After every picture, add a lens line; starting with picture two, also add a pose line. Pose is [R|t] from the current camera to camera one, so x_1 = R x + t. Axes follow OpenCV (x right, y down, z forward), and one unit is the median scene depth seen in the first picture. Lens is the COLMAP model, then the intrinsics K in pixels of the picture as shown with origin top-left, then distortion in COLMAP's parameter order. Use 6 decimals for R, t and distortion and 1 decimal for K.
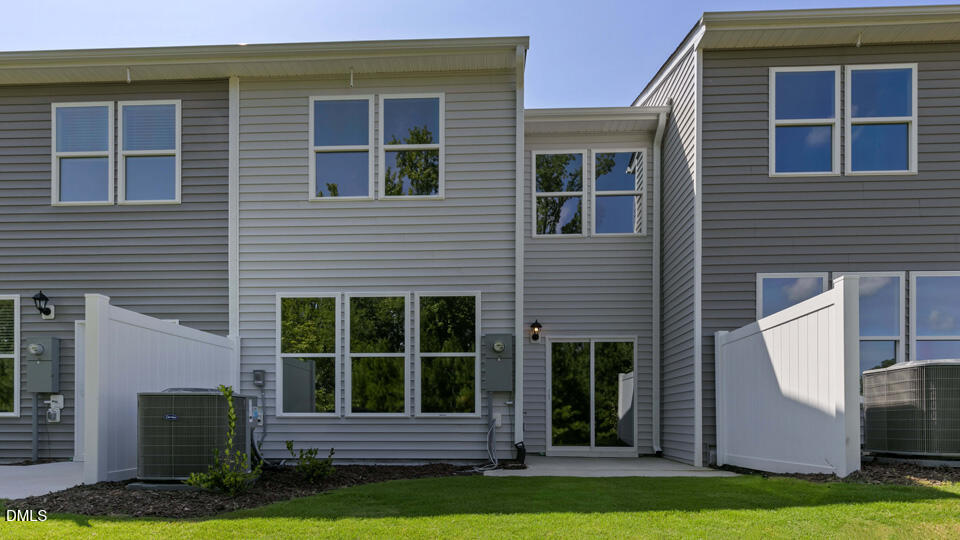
lens RADIAL K [[509.0, 0, 403.0], [0, 509.0, 365.7], [0, 0, 1]] dist [0.000717, 0.000625]
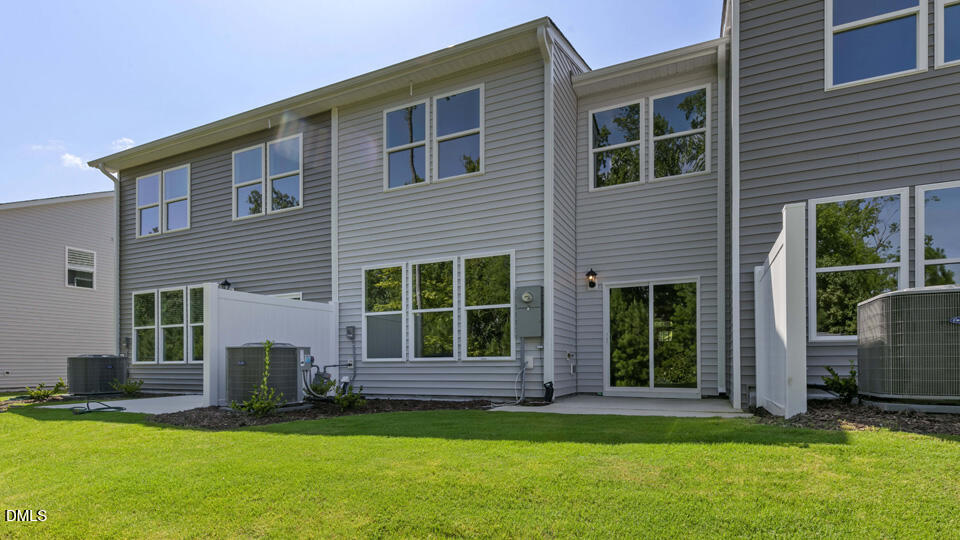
lens RADIAL K [[426.6, 0, 371.6], [0, 426.6, 315.4], [0, 0, 1]] dist [0.001377, 0.000699]
pose [[0.927031, -0.051103, -0.371485, 0.191277], [0.048637, 0.998688, -0.016012, 0.000362], [0.371816, -0.003224, 0.928301, -0.008359]]
